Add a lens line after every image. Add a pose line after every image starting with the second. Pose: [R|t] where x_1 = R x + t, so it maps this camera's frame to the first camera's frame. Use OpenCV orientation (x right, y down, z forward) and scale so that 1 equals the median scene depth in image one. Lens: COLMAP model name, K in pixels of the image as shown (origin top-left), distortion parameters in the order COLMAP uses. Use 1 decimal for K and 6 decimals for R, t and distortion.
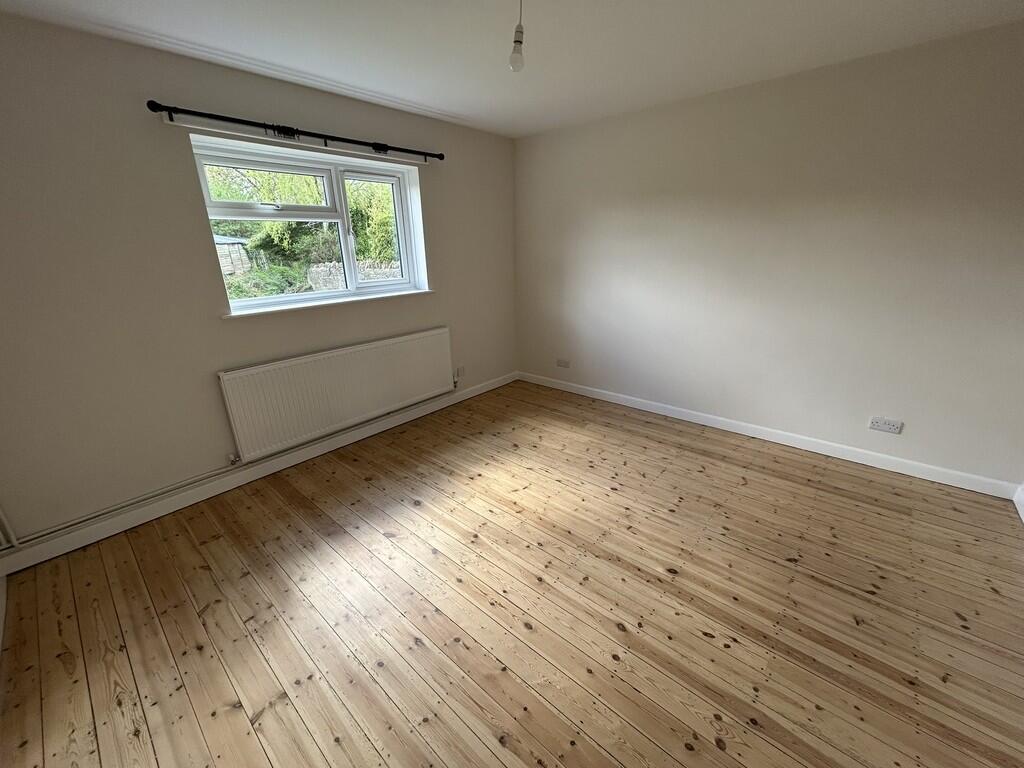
lens RADIAL K [[410.0, 0, 512.0], [0, 410.0, 387.8], [0, 0, 1]] dist [0.009016, -0.000056]
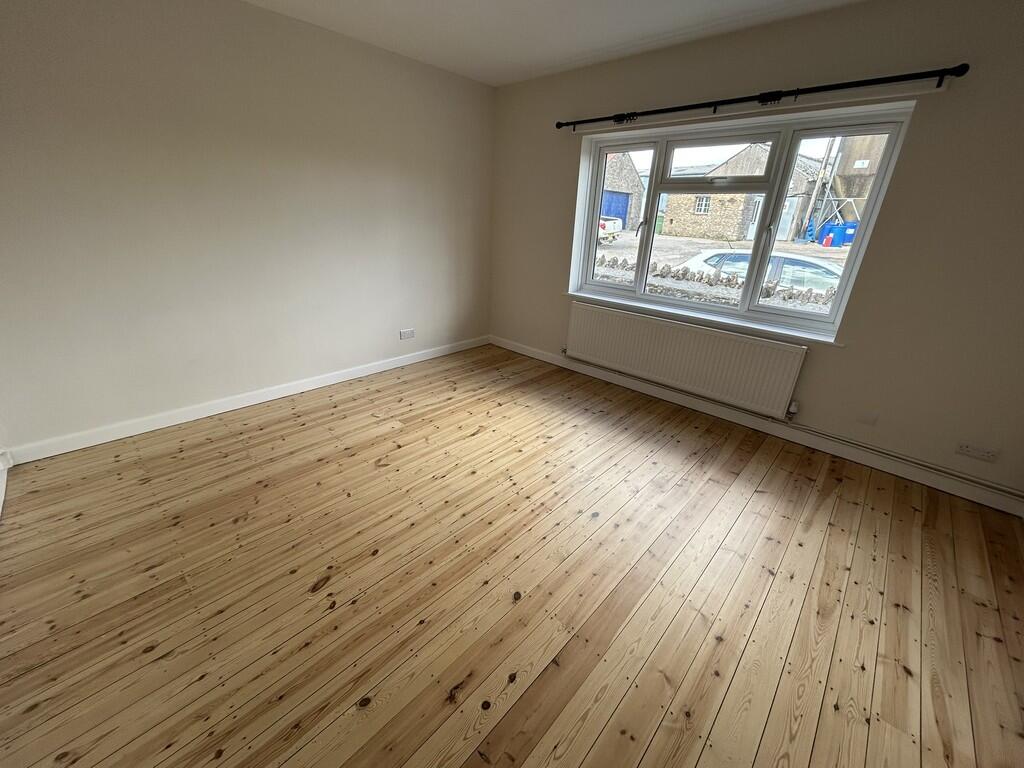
lens RADIAL K [[410.0, 0, 506.4], [0, 410.0, 383.0], [0, 0, 1]] dist [0.009016, -0.000056]
pose [[-0.036233, 0.392128, -0.919197, 0.869992], [-0.373582, 0.847799, 0.376396, -0.238114], [0.926889, 0.357033, 0.115774, 0.721369]]
